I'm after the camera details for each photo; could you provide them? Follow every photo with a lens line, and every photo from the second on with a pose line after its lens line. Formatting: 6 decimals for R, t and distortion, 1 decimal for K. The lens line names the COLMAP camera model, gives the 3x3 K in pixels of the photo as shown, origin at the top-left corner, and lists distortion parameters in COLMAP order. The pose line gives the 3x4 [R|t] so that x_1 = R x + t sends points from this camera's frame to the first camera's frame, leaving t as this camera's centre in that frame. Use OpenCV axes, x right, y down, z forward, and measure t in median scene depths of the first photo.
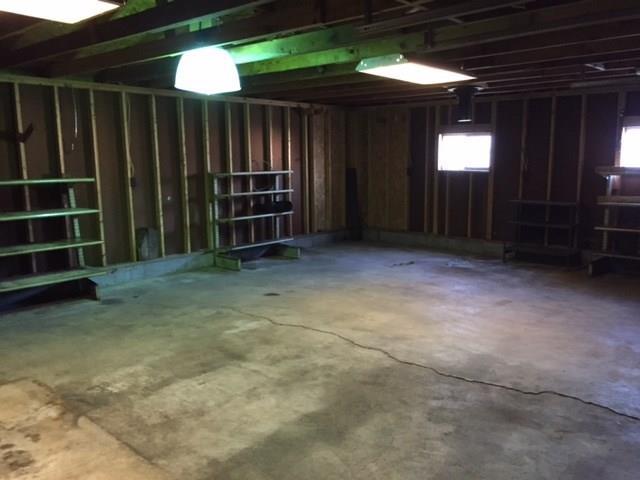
lens RADIAL K [[540.6, 0, 322.7], [0, 540.6, 238.3], [0, 0, 1]] dist [0.042836, -0.075248]
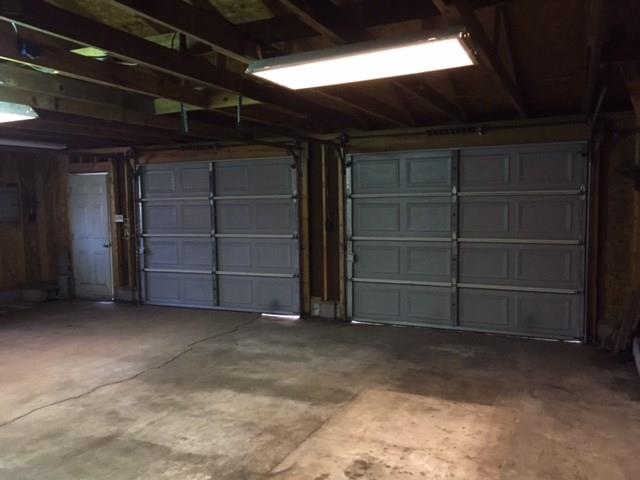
lens RADIAL K [[540.6, 0, 320.6], [0, 540.6, 240.1], [0, 0, 1]] dist [0.042836, -0.075248]
pose [[-0.286568, -0.066028, 0.955782, -1.224762], [0.166768, 0.978954, 0.117630, -0.153416], [-0.943434, 0.193103, -0.269526, 0.995630]]
